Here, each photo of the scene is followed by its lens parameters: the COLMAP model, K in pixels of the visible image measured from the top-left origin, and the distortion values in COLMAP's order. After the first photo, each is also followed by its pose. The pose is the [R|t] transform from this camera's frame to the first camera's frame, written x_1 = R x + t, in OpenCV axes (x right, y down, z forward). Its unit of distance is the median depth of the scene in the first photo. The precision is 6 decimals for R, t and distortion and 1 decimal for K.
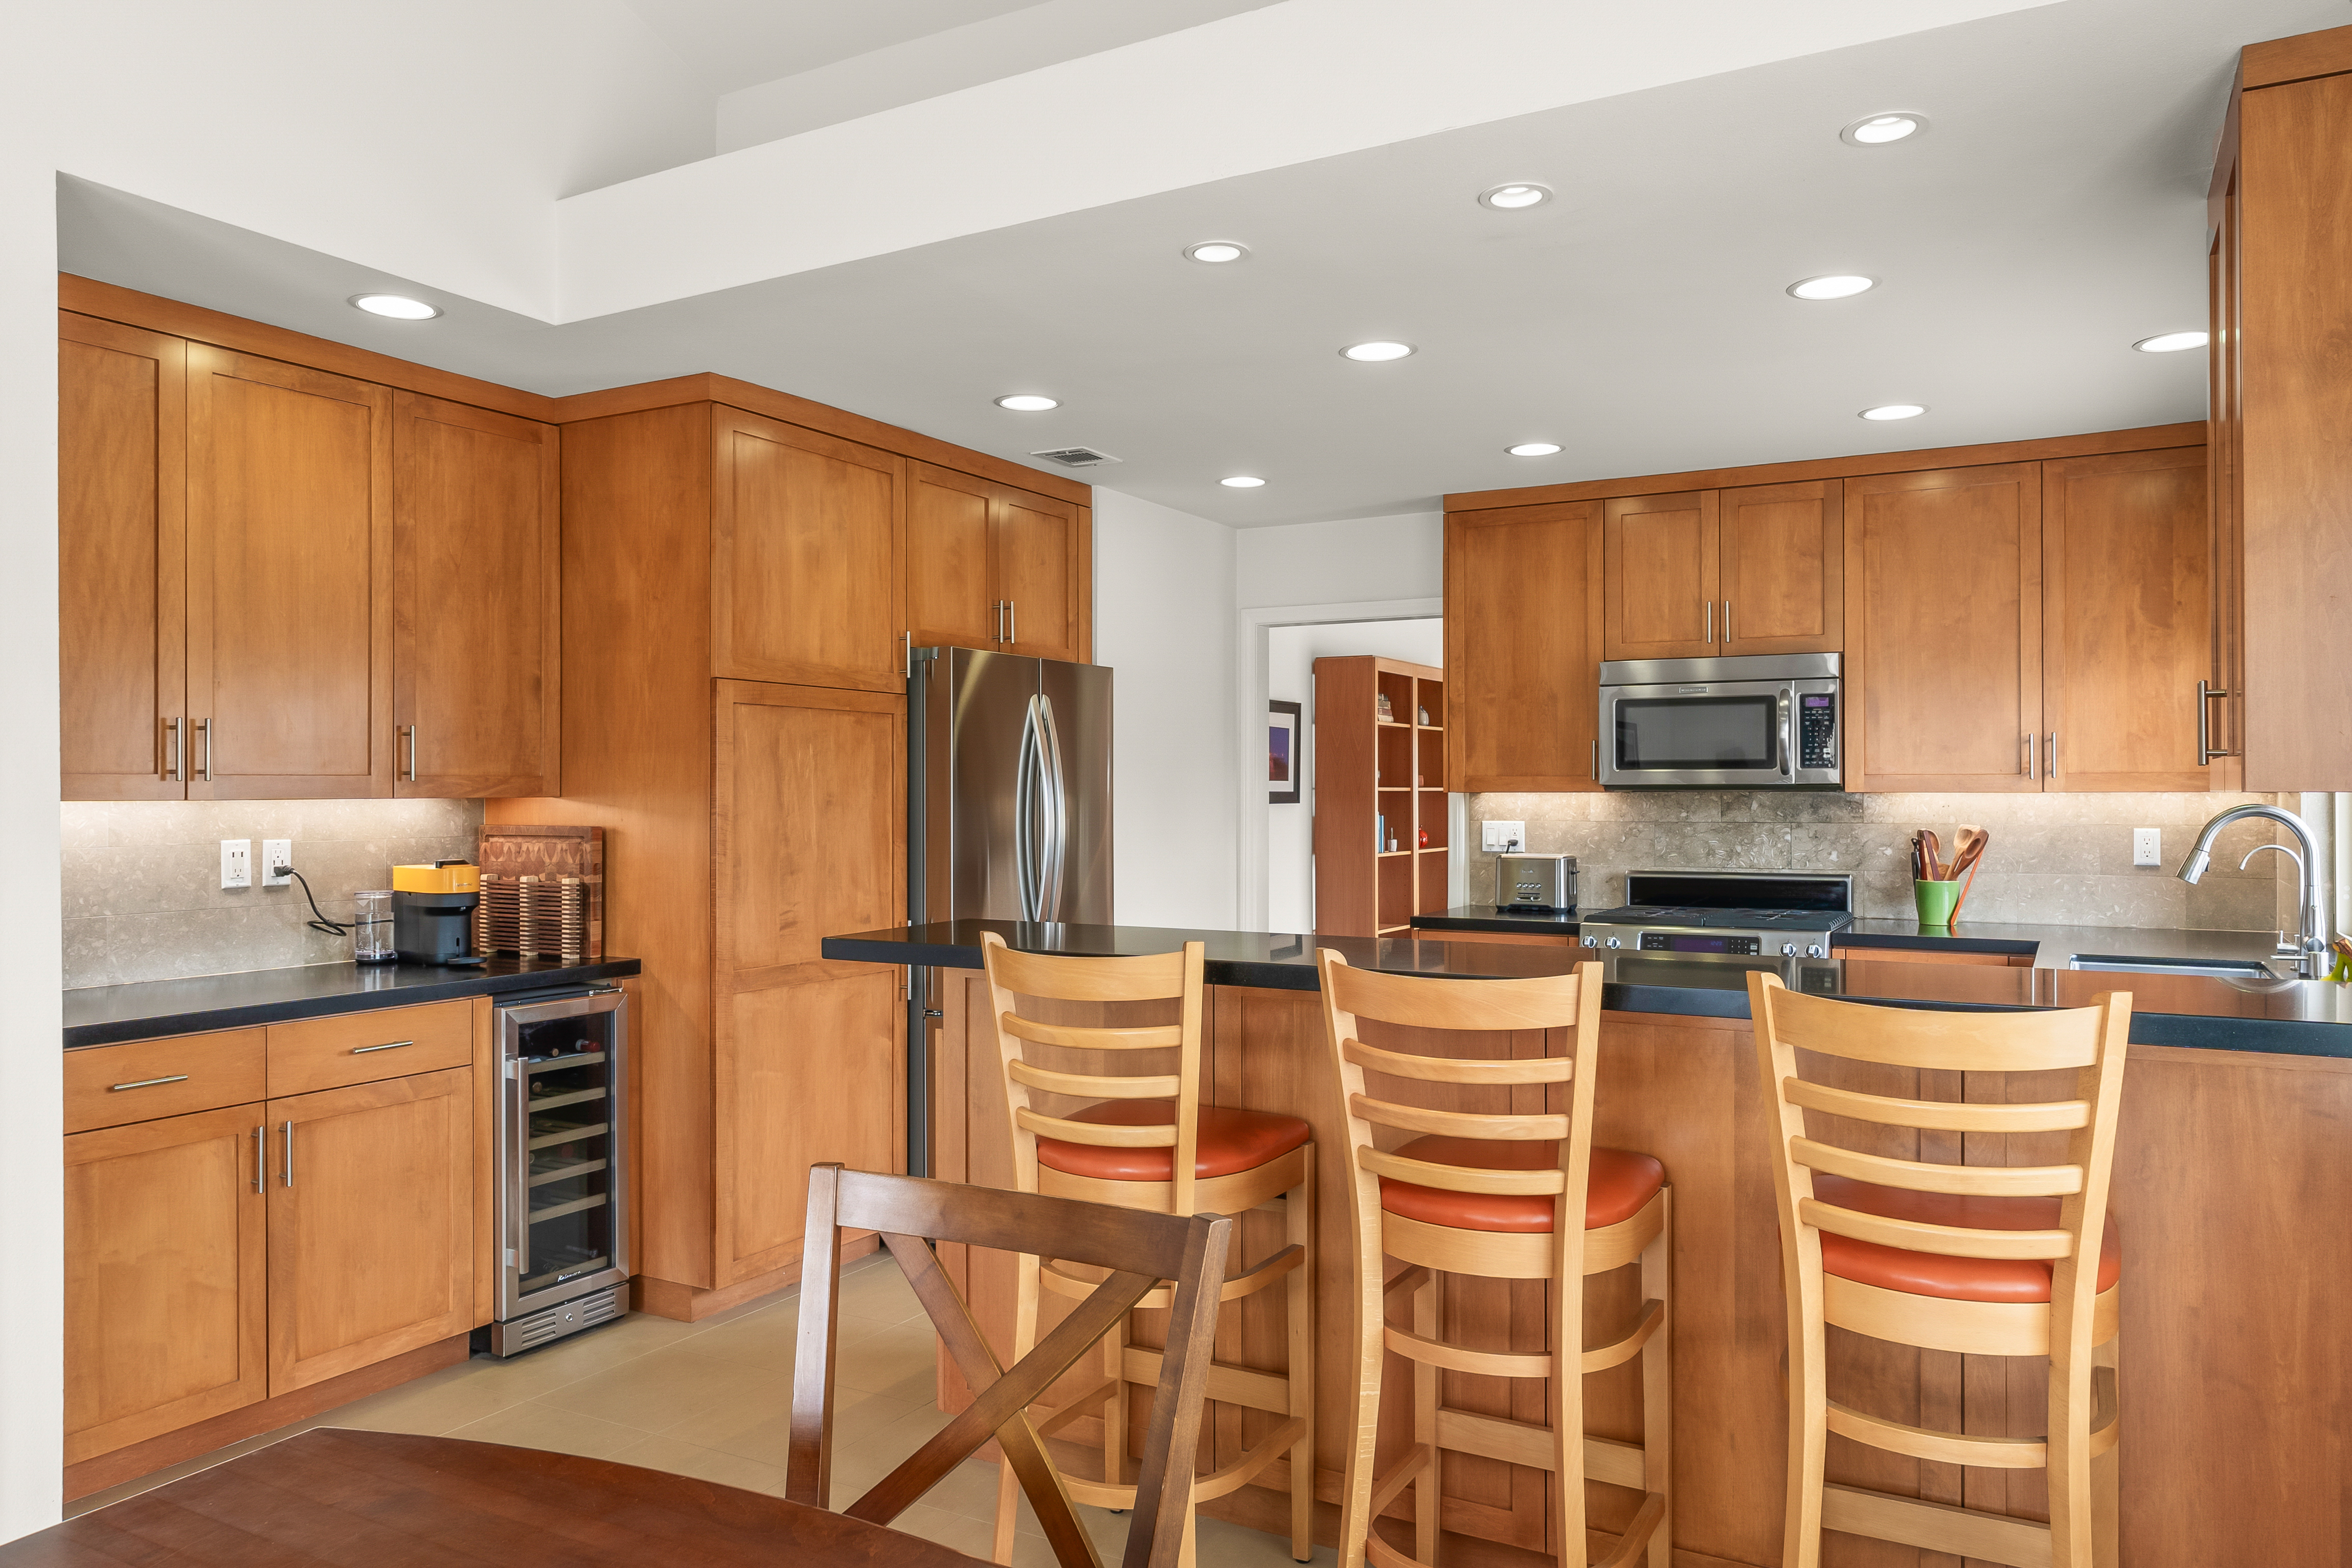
lens RADIAL K [[1601.8, 0, 1176.0], [0, 1601.8, 784.0], [0, 0, 1]] dist [-0.001847, -0.000211]
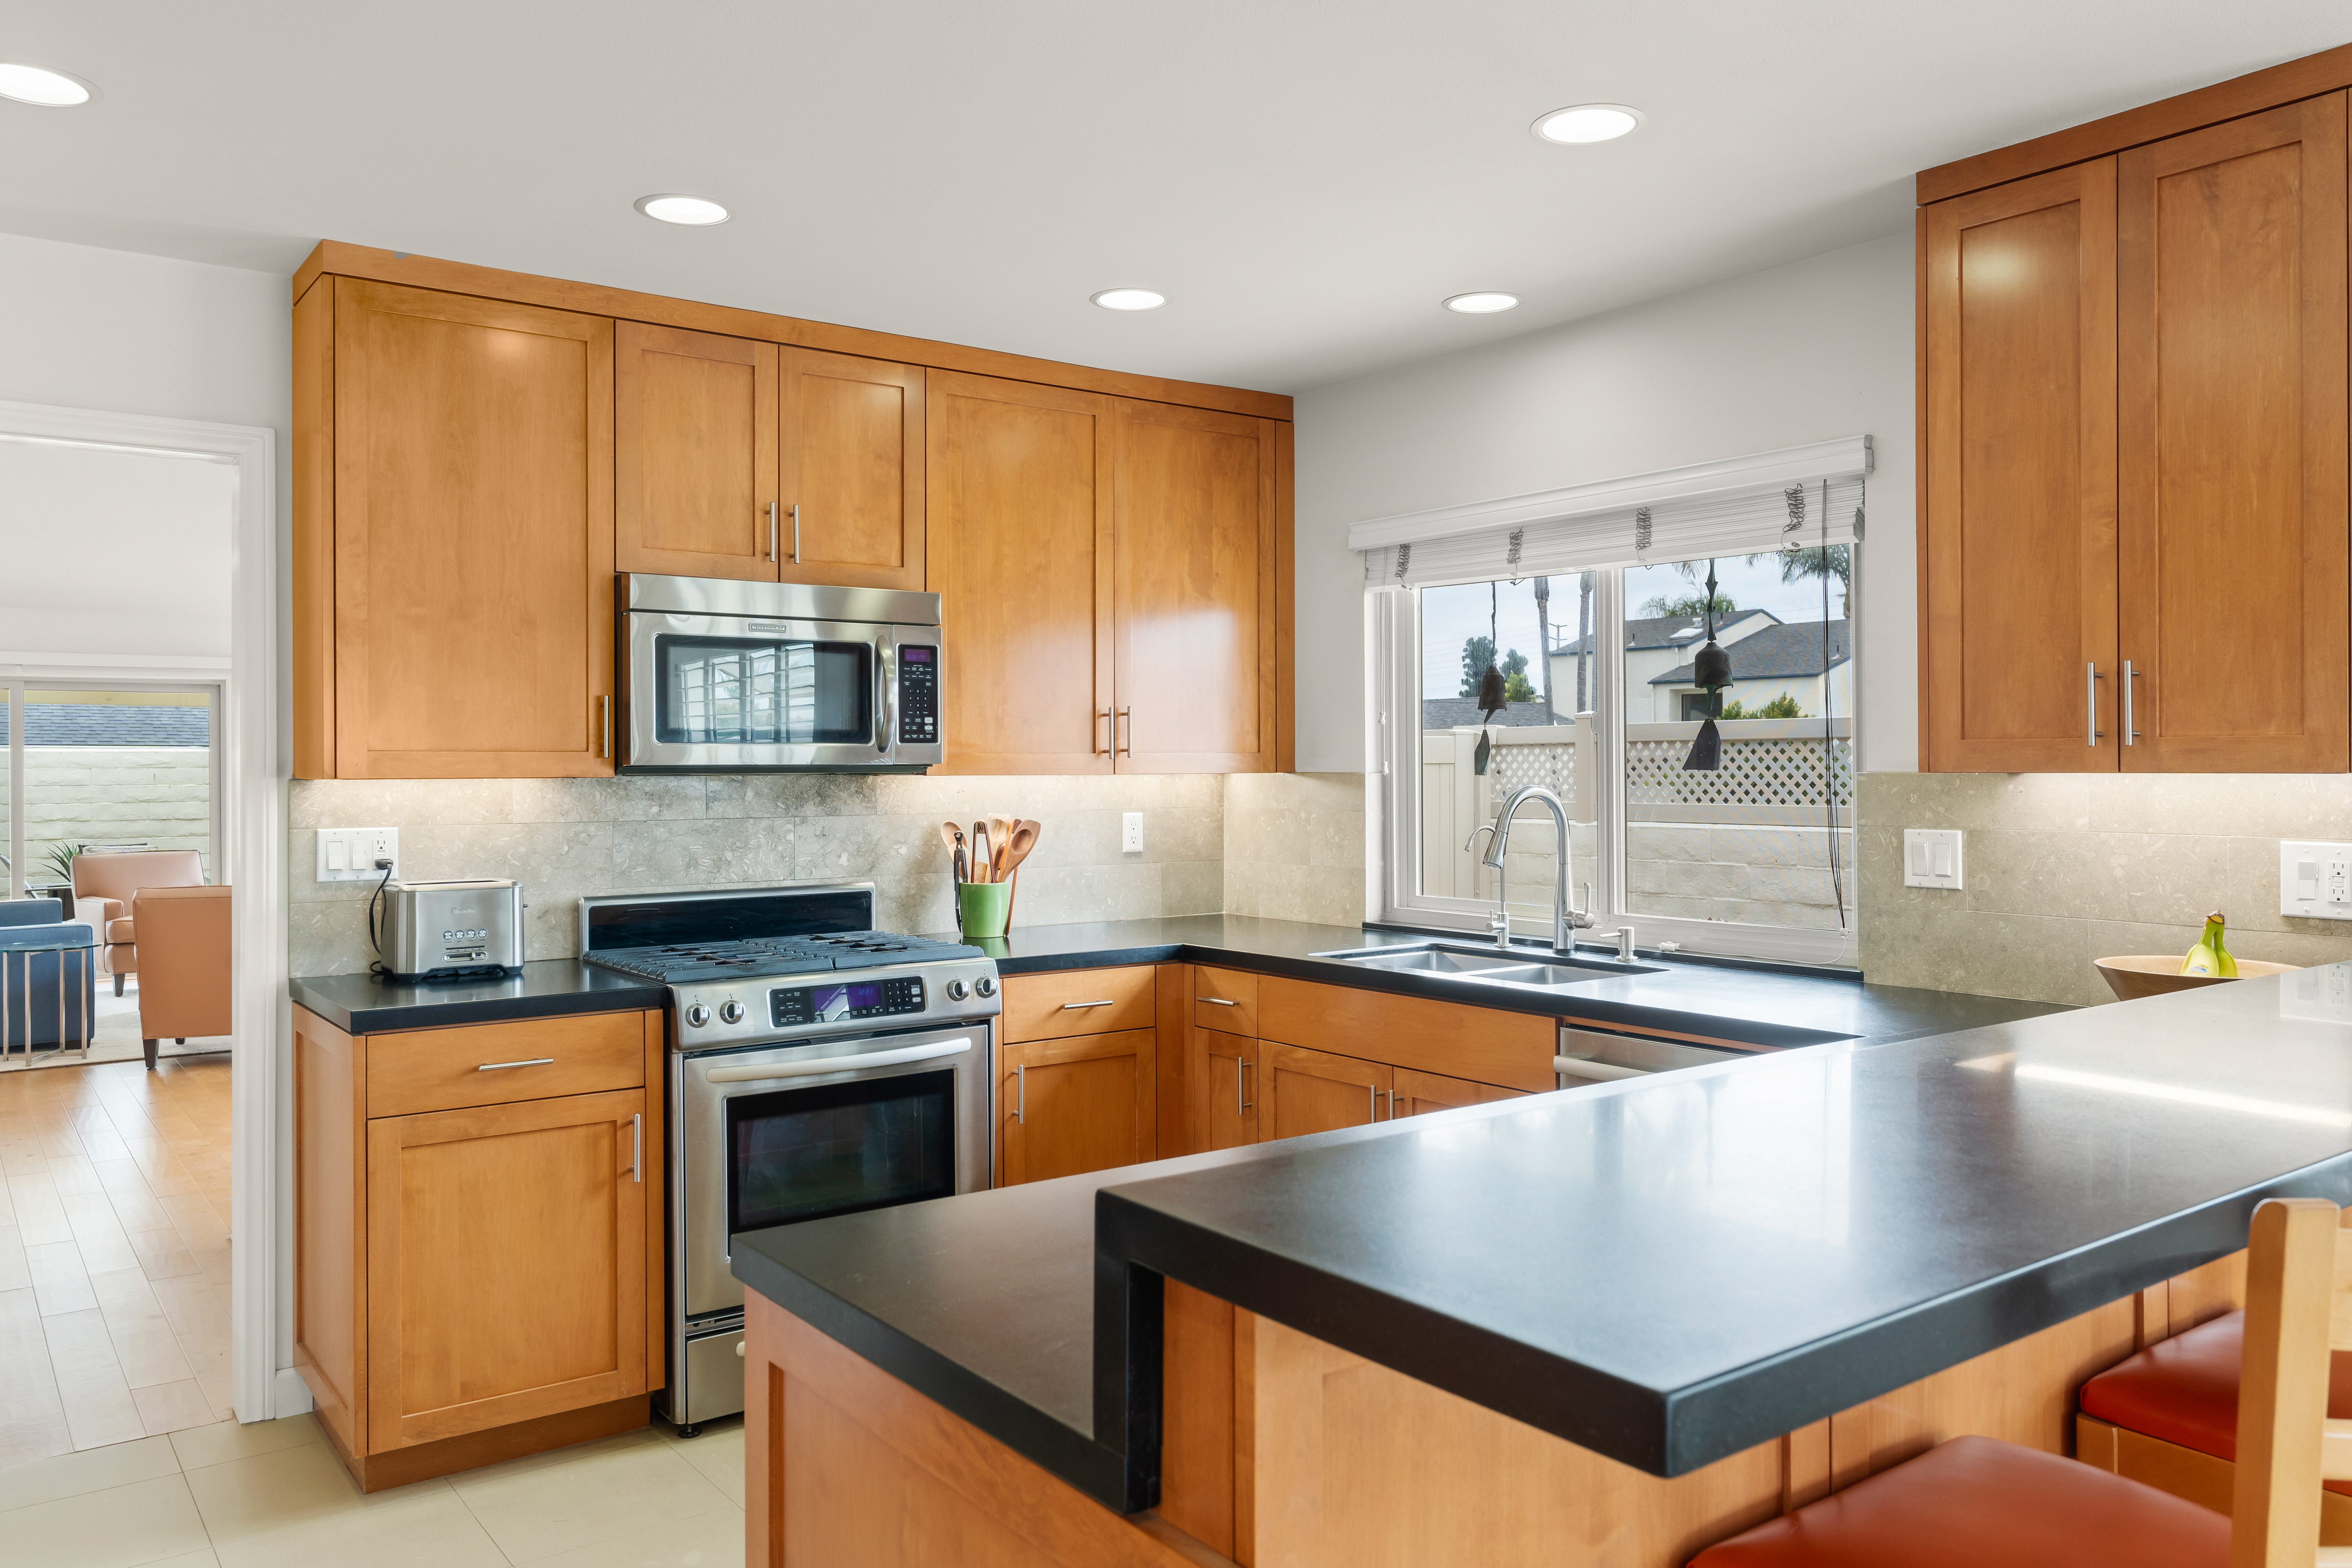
lens RADIAL K [[1708.7, 0, 1177.9], [0, 1708.7, 764.5], [0, 0, 1]] dist [0.004581, -0.000721]
pose [[0.404196, 0.000092, 0.914673, -0.285024], [-0.000565, 1.000000, 0.000150, -0.000192], [-0.914672, -0.000577, 0.404196, 0.558261]]
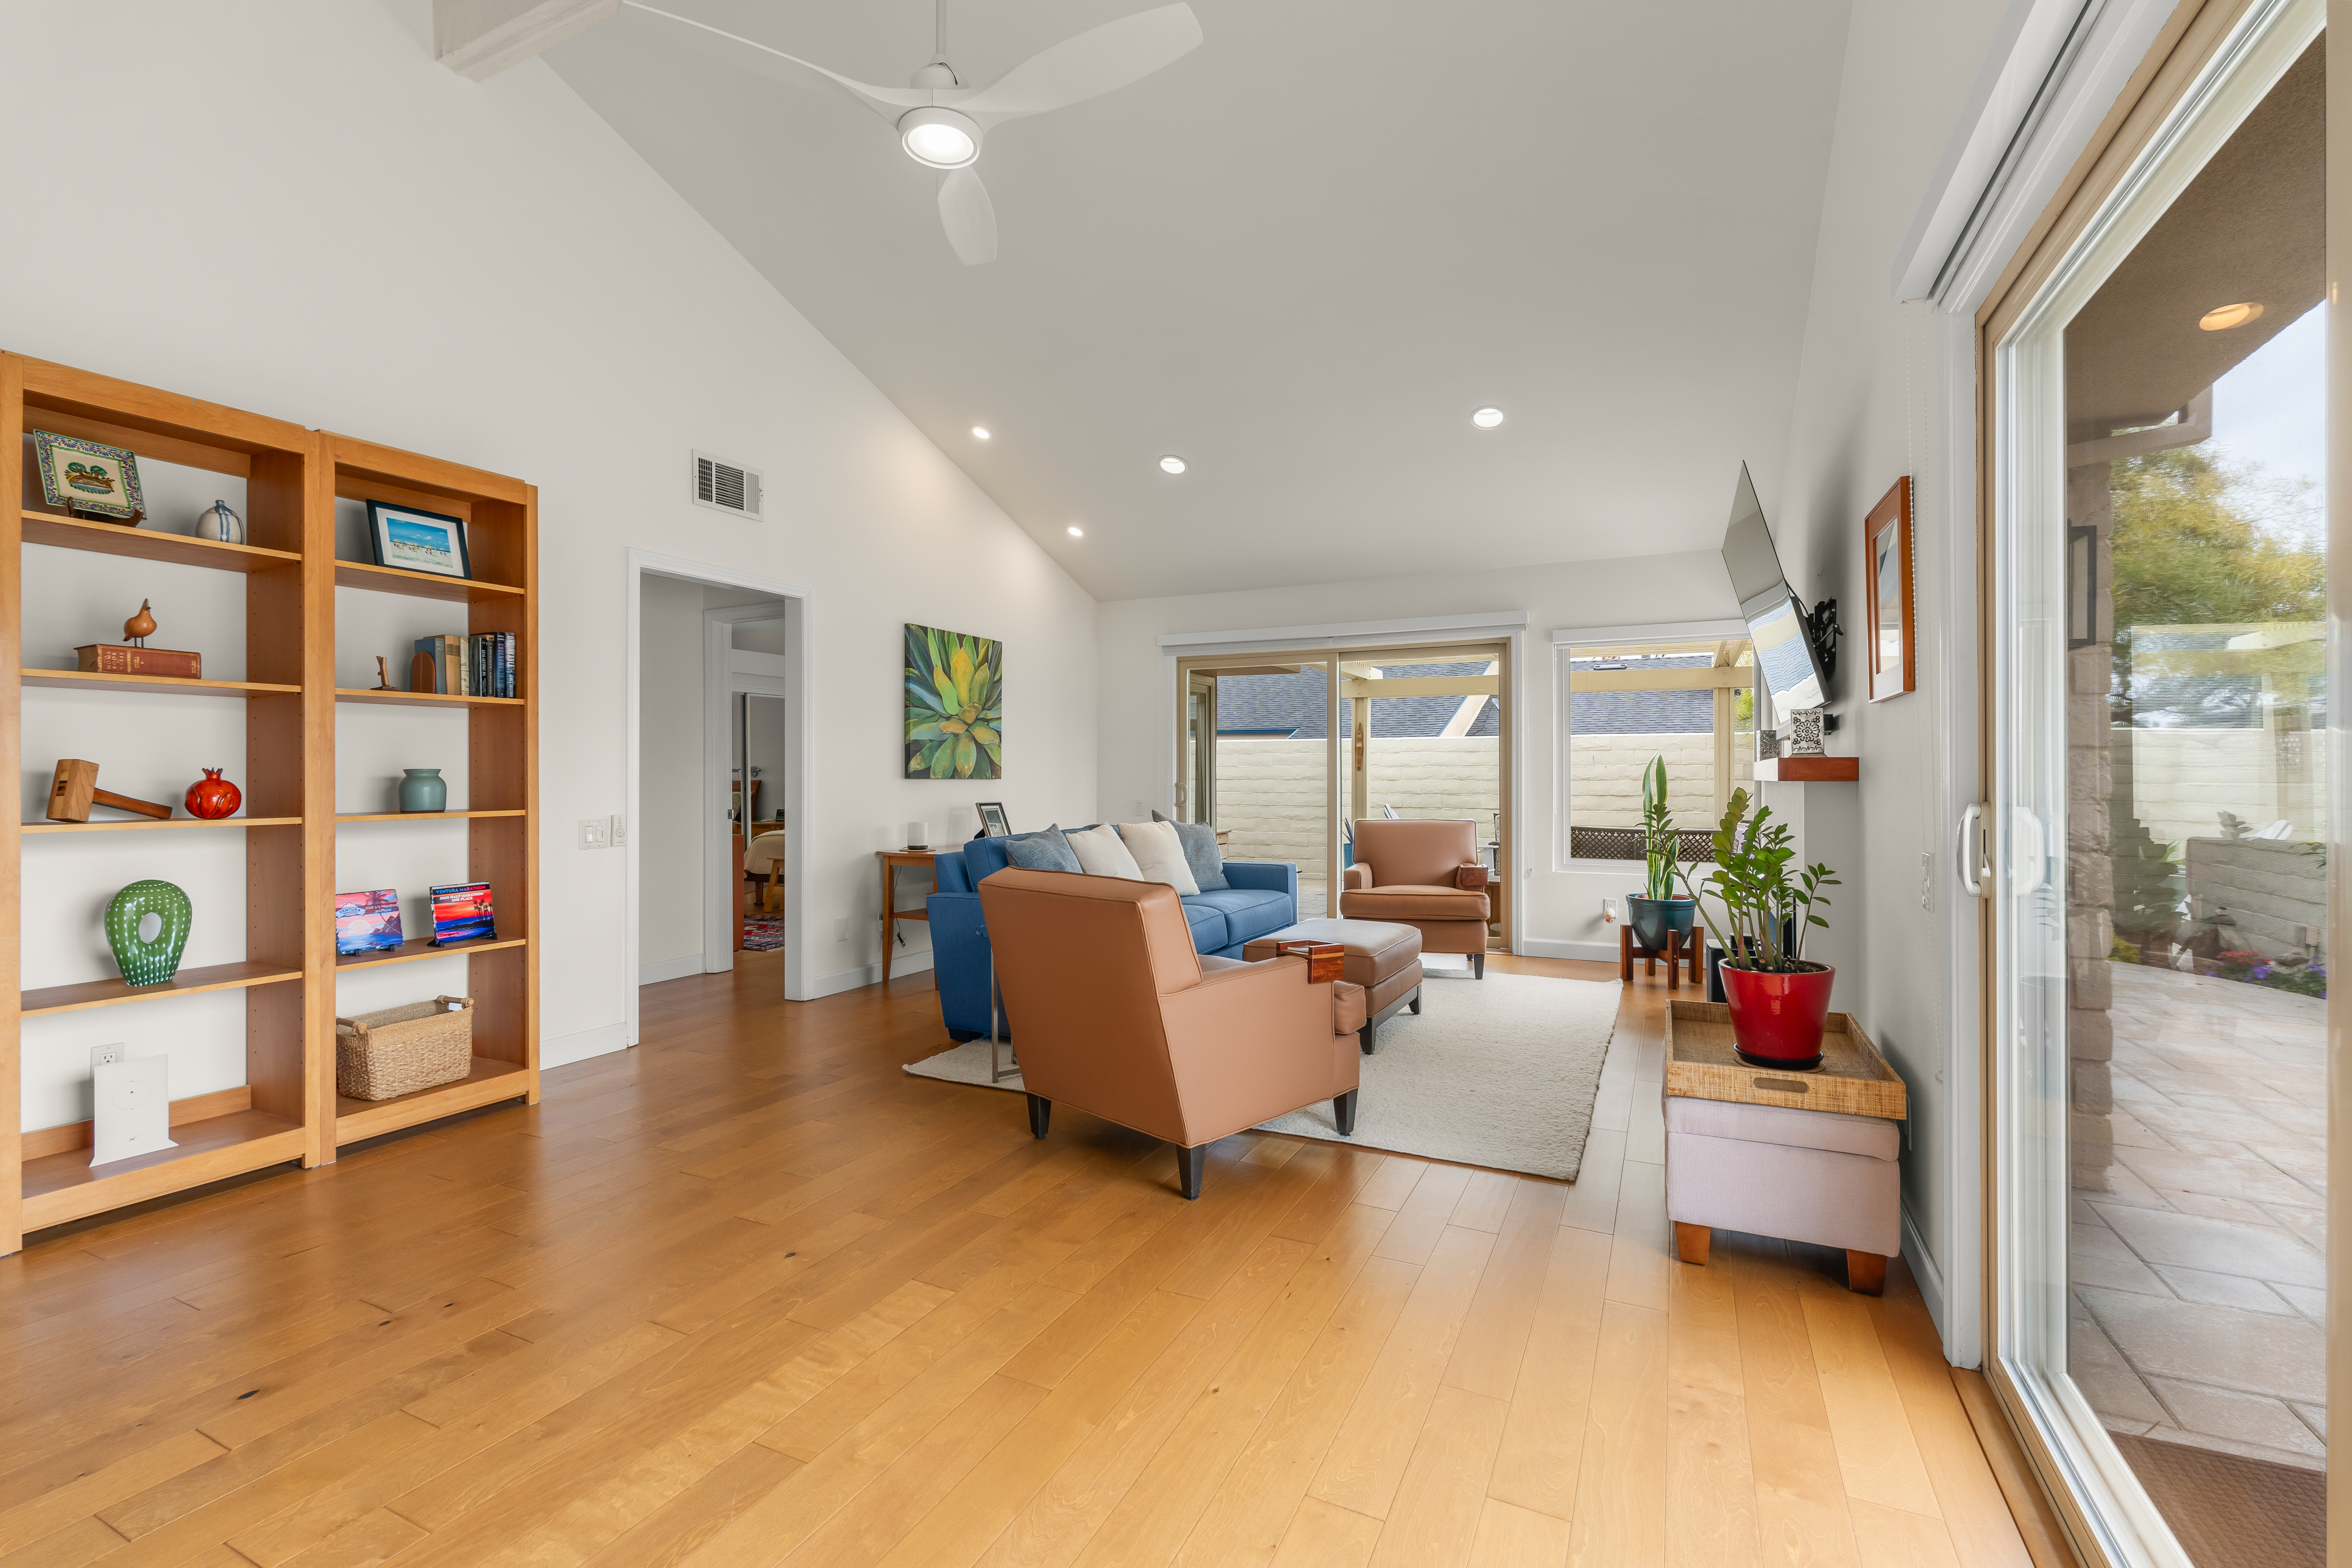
lens RADIAL K [[1031.4, 0, 1175.7], [0, 1031.4, 778.1], [0, 0, 1]] dist [-0.002879, 0.000038]
pose [[0.998051, 0.000250, 0.062402, 0.818064], [-0.000631, 0.999981, 0.006085, 0.054543], [-0.062400, -0.006113, 0.998033, 1.421601]]
